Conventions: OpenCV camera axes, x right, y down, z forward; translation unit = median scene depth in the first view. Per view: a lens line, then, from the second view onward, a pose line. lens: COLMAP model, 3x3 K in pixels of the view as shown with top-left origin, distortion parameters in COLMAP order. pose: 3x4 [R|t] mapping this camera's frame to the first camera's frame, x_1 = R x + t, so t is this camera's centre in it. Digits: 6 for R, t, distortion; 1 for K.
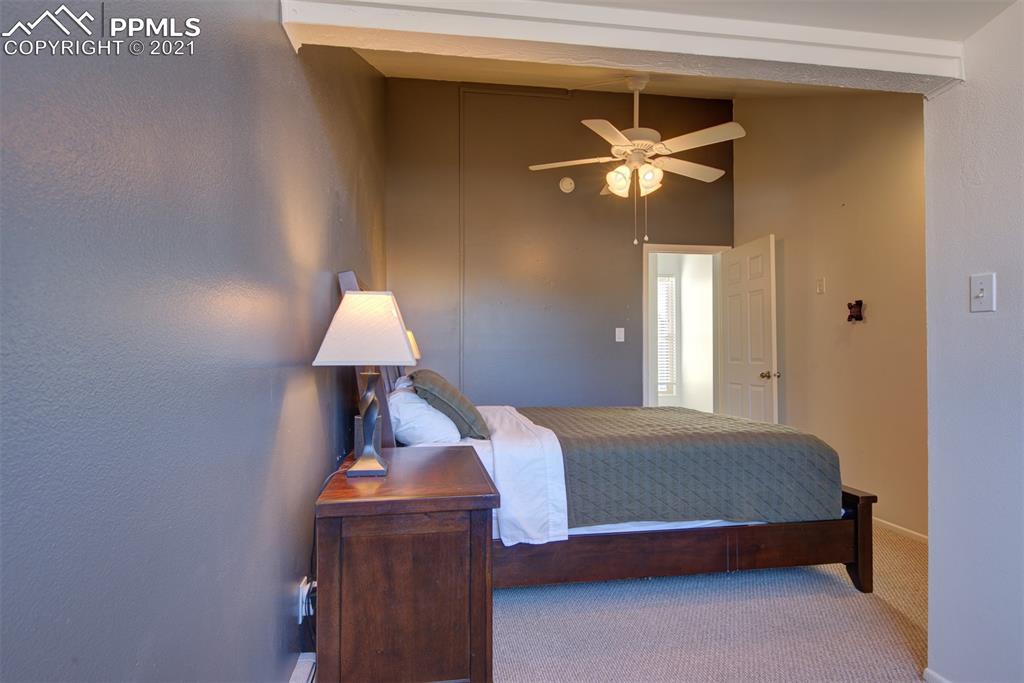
lens RADIAL K [[531.9, 0, 510.4], [0, 531.9, 349.2], [0, 0, 1]] dist [0.001345, -0.000262]
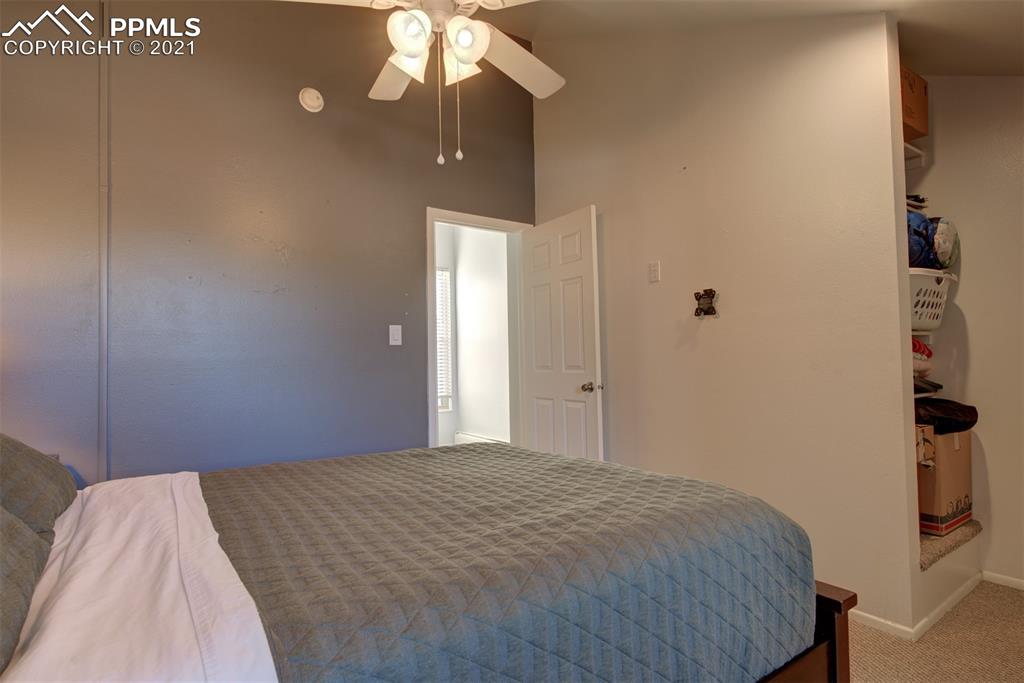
lens RADIAL K [[531.9, 0, 510.4], [0, 531.9, 349.2], [0, 0, 1]] dist [0.001345, -0.000262]
pose [[0.899364, -0.007169, 0.437142, 0.044272], [0.013550, 0.999842, -0.011480, 0.001016], [-0.436991, 0.016248, 0.899319, 0.359273]]
